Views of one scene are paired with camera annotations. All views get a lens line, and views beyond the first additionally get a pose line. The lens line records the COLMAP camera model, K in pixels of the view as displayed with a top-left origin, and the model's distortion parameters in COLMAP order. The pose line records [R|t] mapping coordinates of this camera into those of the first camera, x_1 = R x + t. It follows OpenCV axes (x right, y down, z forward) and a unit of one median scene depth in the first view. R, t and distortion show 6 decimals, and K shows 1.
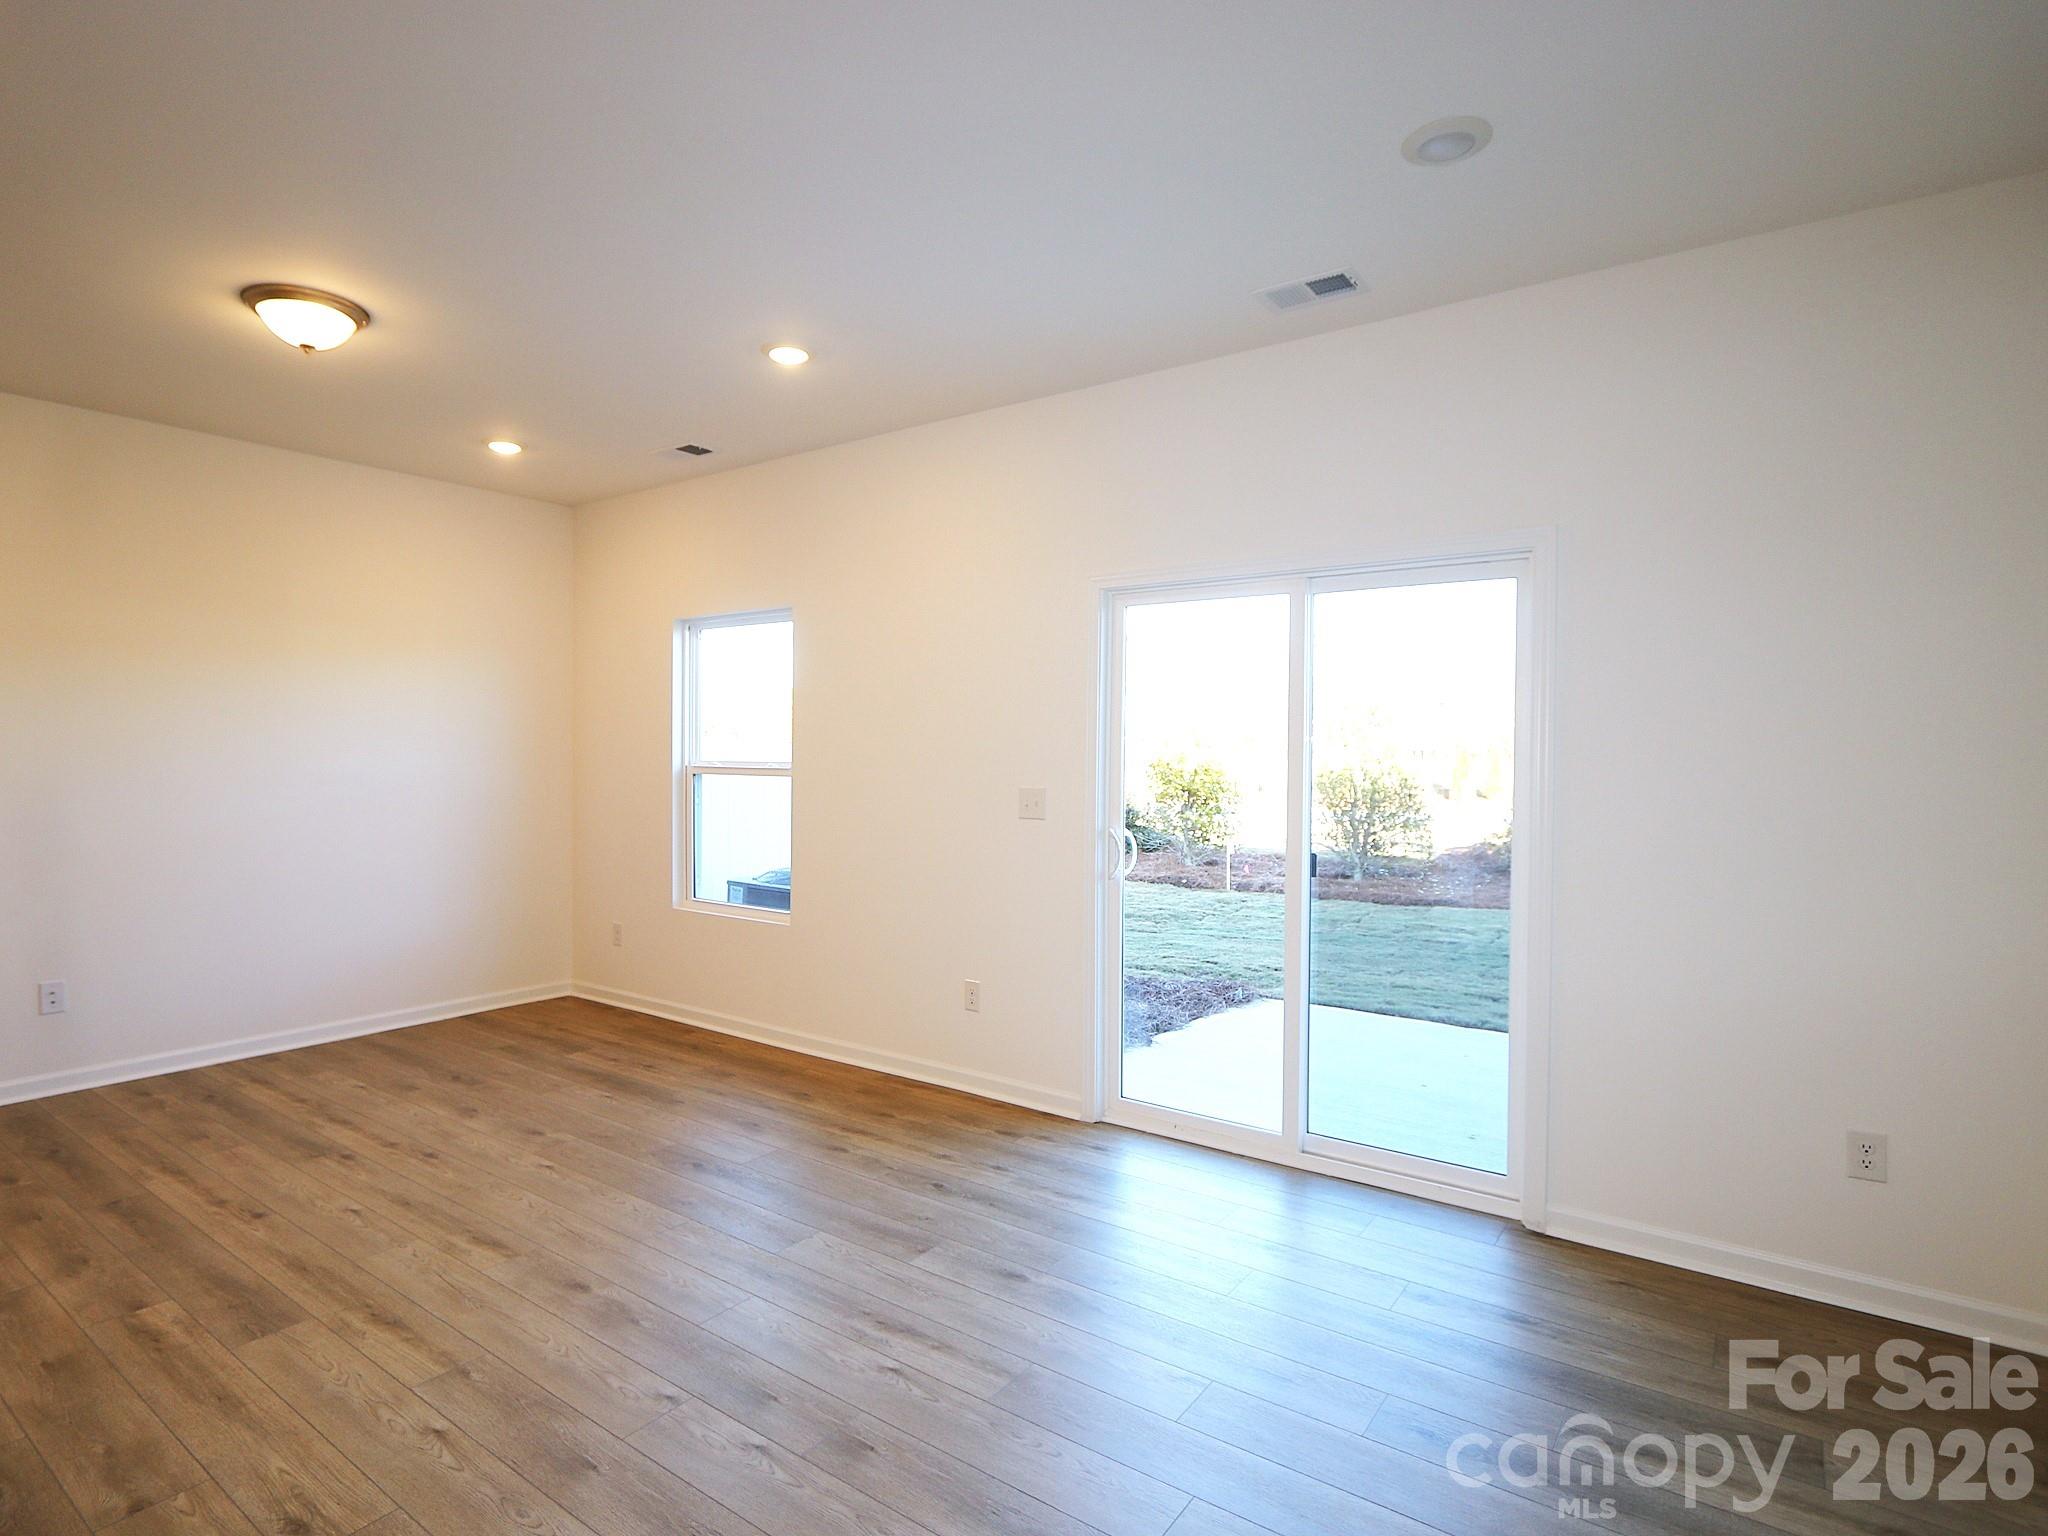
lens RADIAL K [[1069.1, 0, 999.2], [0, 1069.1, 773.1], [0, 0, 1]] dist [-0.013247, 0.001022]
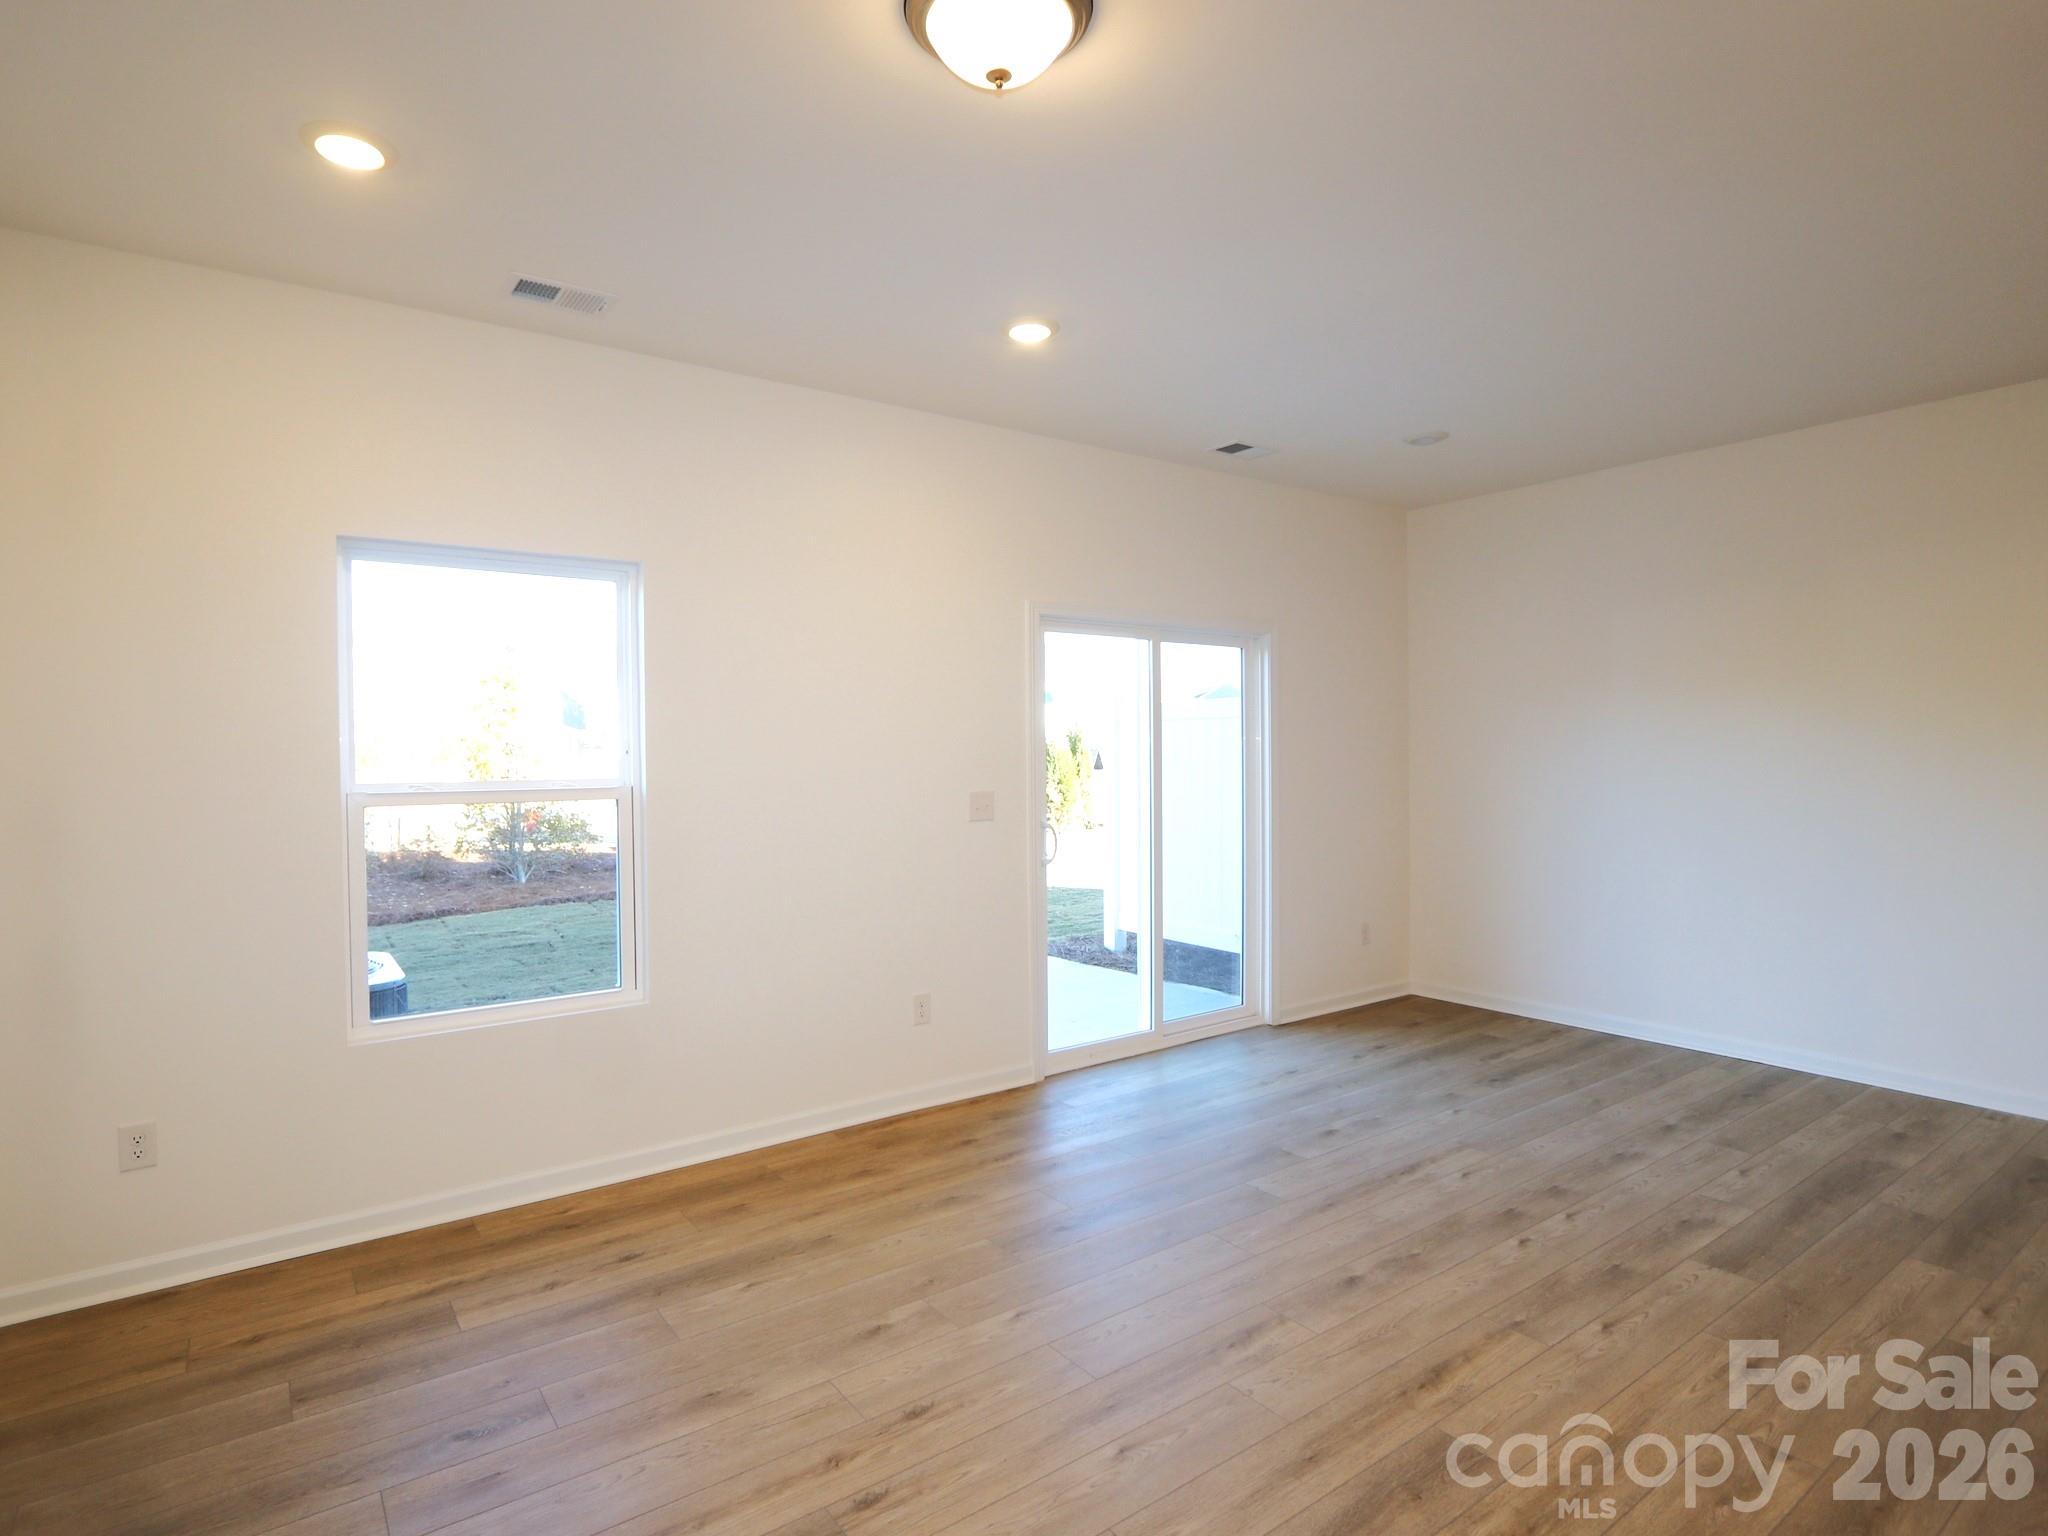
lens RADIAL K [[1069.1, 0, 999.2], [0, 1069.1, 773.1], [0, 0, 1]] dist [-0.013247, 0.001022]
pose [[0.308996, -0.029338, 0.950611, -1.360424], [0.027933, 0.999373, 0.021764, -0.037172], [-0.950653, 0.019828, 0.309622, 0.924810]]
